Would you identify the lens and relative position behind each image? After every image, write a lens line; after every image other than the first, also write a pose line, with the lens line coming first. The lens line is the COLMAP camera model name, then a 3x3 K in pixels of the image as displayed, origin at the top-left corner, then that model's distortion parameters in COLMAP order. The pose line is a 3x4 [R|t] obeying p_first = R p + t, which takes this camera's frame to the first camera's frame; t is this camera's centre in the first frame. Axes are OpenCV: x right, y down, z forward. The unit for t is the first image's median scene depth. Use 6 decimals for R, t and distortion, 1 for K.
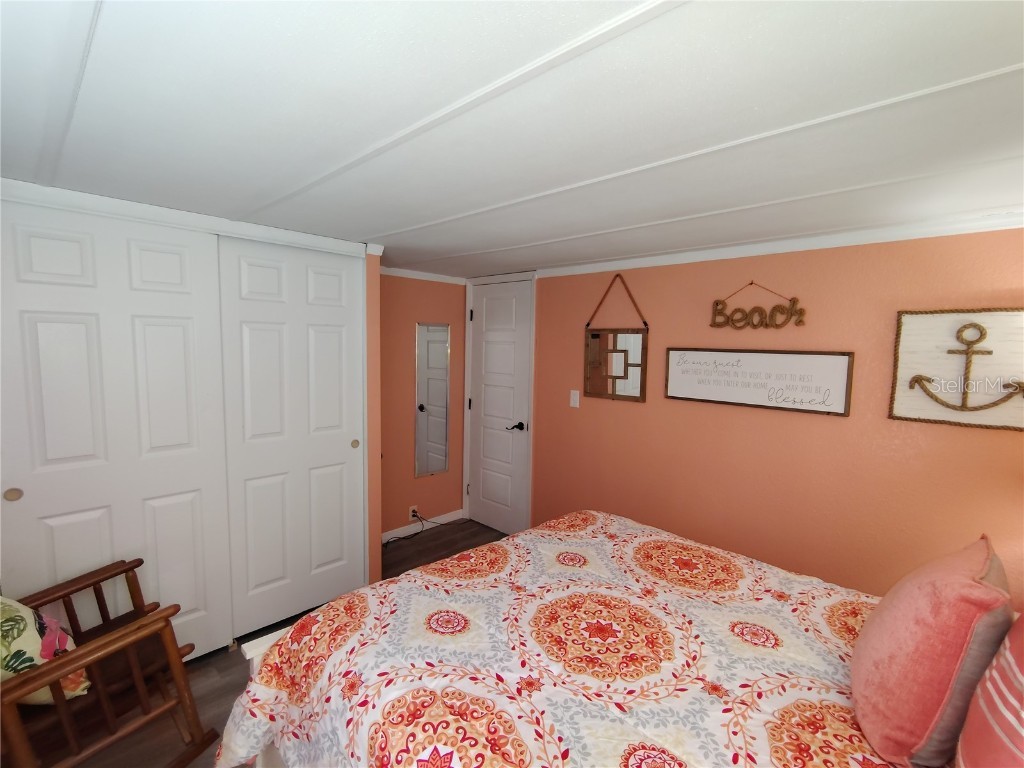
lens RADIAL K [[477.8, 0, 512.0], [0, 477.8, 384.0], [0, 0, 1]] dist [-0.000282, -0.001334]
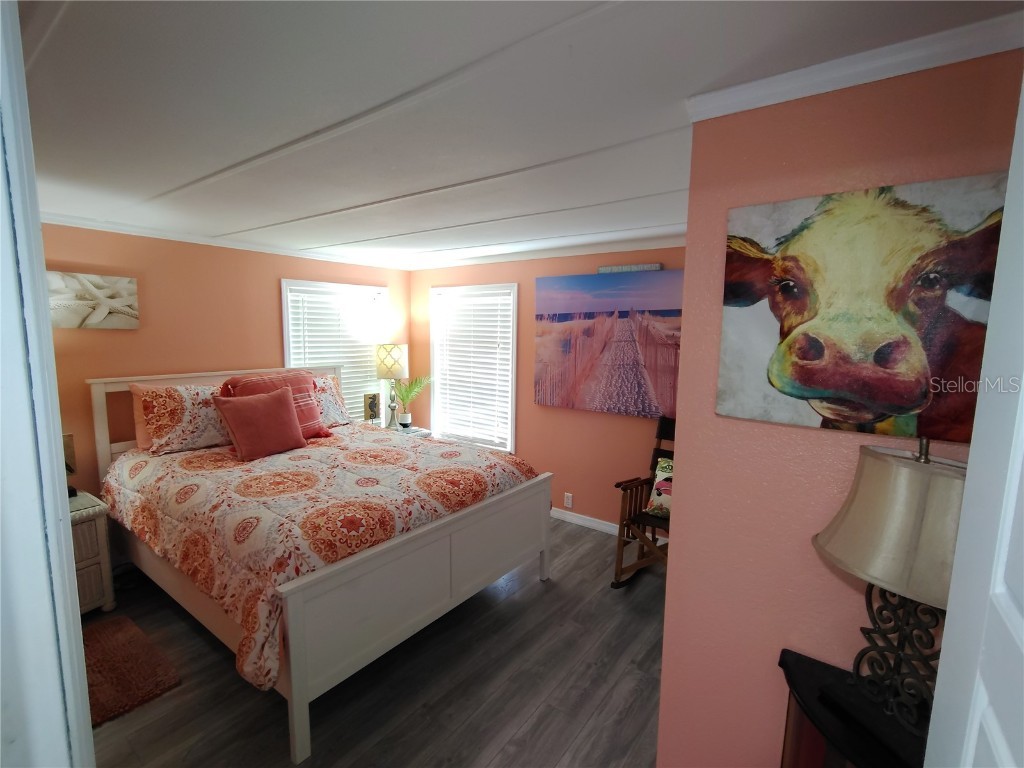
lens RADIAL K [[477.8, 0, 512.0], [0, 477.8, 384.0], [0, 0, 1]] dist [-0.000282, -0.001334]
pose [[-0.992762, -0.018482, -0.118665, -0.432438], [-0.042395, 0.978407, 0.202295, -0.221814], [0.112364, 0.205861, -0.972109, 2.605916]]
